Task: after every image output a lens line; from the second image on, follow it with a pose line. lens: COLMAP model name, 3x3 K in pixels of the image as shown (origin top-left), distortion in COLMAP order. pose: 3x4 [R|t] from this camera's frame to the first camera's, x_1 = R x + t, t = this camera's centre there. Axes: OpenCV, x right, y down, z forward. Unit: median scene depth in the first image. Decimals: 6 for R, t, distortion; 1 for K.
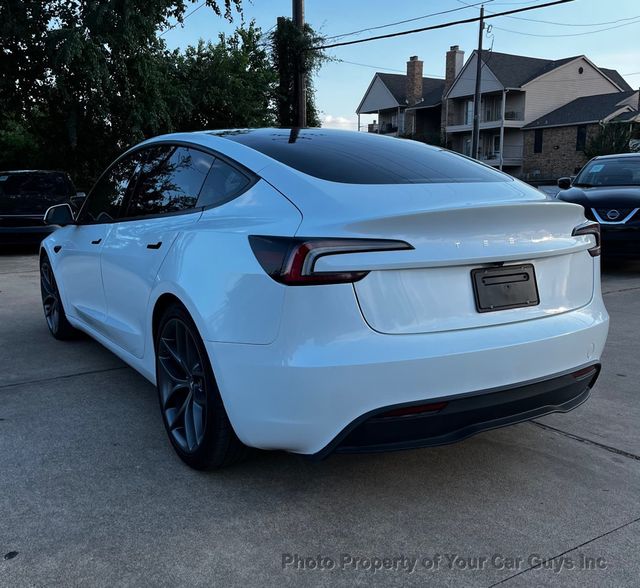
lens RADIAL K [[650.7, 0, 324.1], [0, 650.7, 321.4], [0, 0, 1]] dist [0.020404, 0.000000]
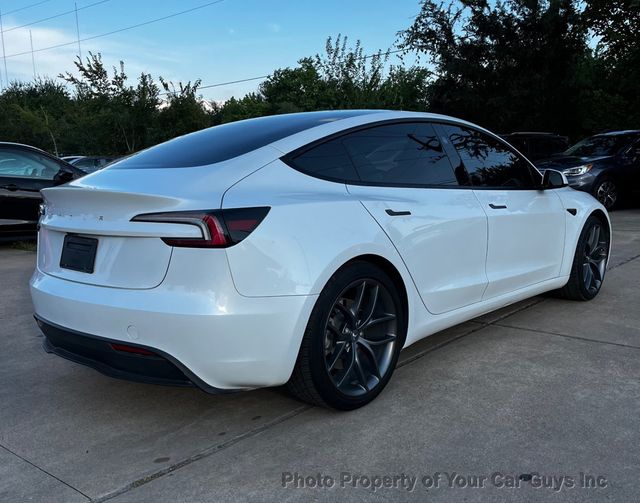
lens RADIAL K [[647.8, 0, 327.0], [0, 647.8, 277.3], [0, 0, 1]] dist [0.021063, 0.000000]
pose [[0.291973, 0.176087, -0.940077, 1.083082], [-0.168556, 0.976995, 0.130651, -0.169811], [0.941457, 0.120309, 0.314937, 0.709841]]
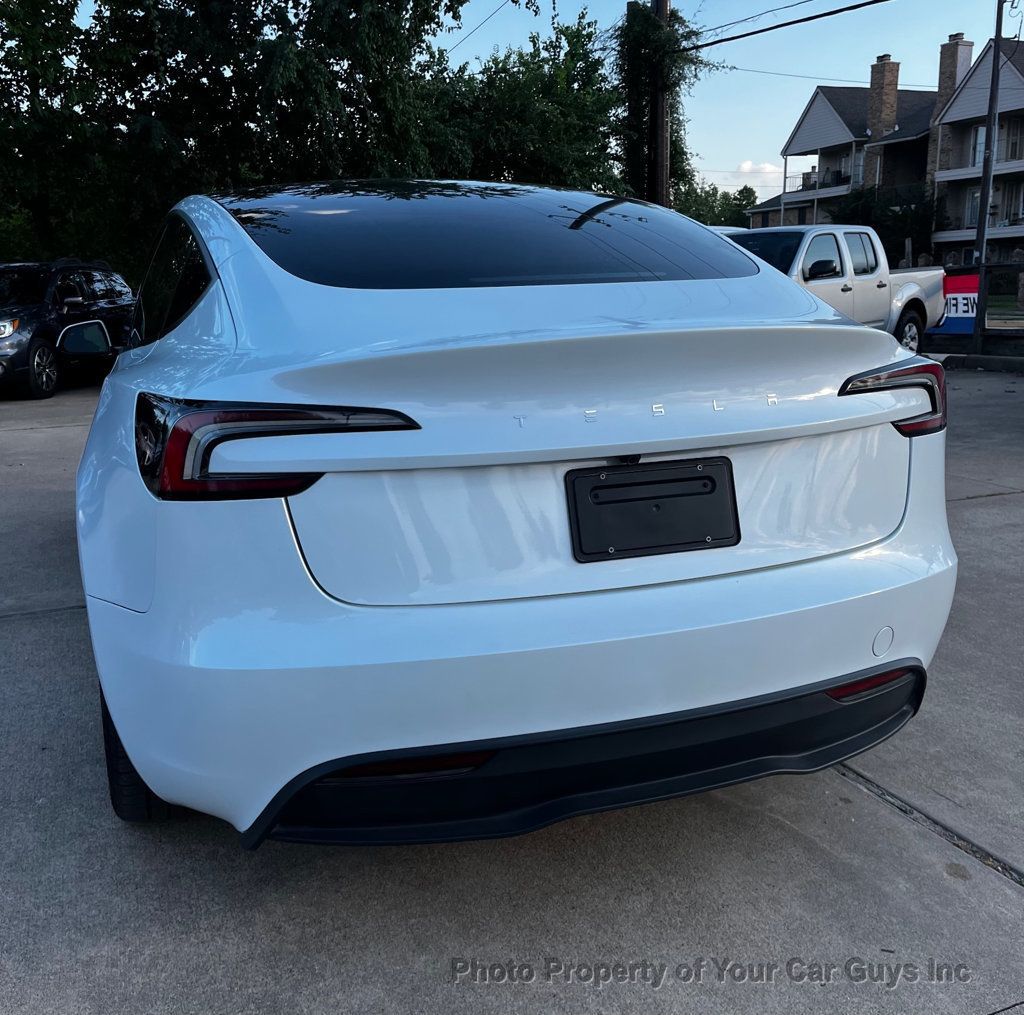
lens RADIAL K [[1028.9, 0, 516.7], [0, 1028.9, 510.1], [0, 0, 1]] dist [0.022269, 0.000000]
pose [[0.980908, 0.028777, -0.192332, 0.216838], [-0.025568, 0.999490, 0.019145, -0.041625], [0.192785, -0.013862, 0.981143, 0.169054]]
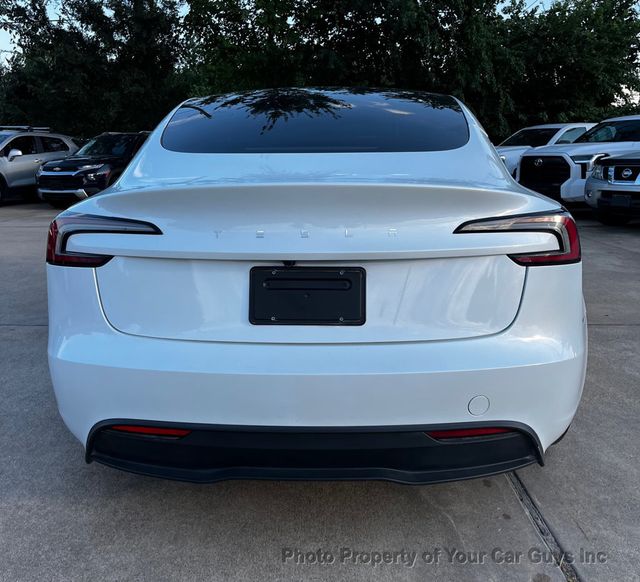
lens RADIAL K [[645.6, 0, 329.7], [0, 645.6, 283.3], [0, 0, 1]] dist [0.021067, 0.000000]
pose [[0.843523, 0.115176, -0.524598, 0.456247], [-0.114888, 0.992822, 0.033241, -0.062166], [0.524661, 0.032231, 0.850701, 0.260640]]
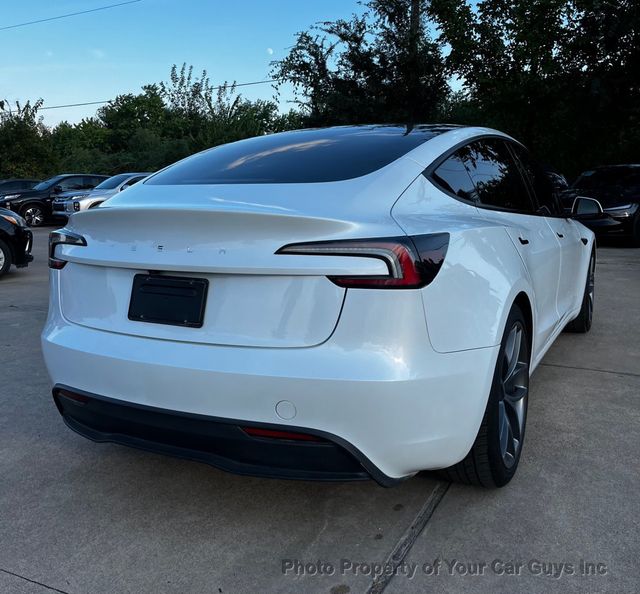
lens RADIAL K [[650.7, 0, 334.7], [0, 650.7, 278.8], [0, 0, 1]] dist [0.020404, 0.000000]
pose [[0.526835, 0.124131, -0.840855, 0.772310], [-0.168712, 0.984866, 0.039685, -0.103819], [0.833056, 0.120955, 0.539804, 0.469161]]
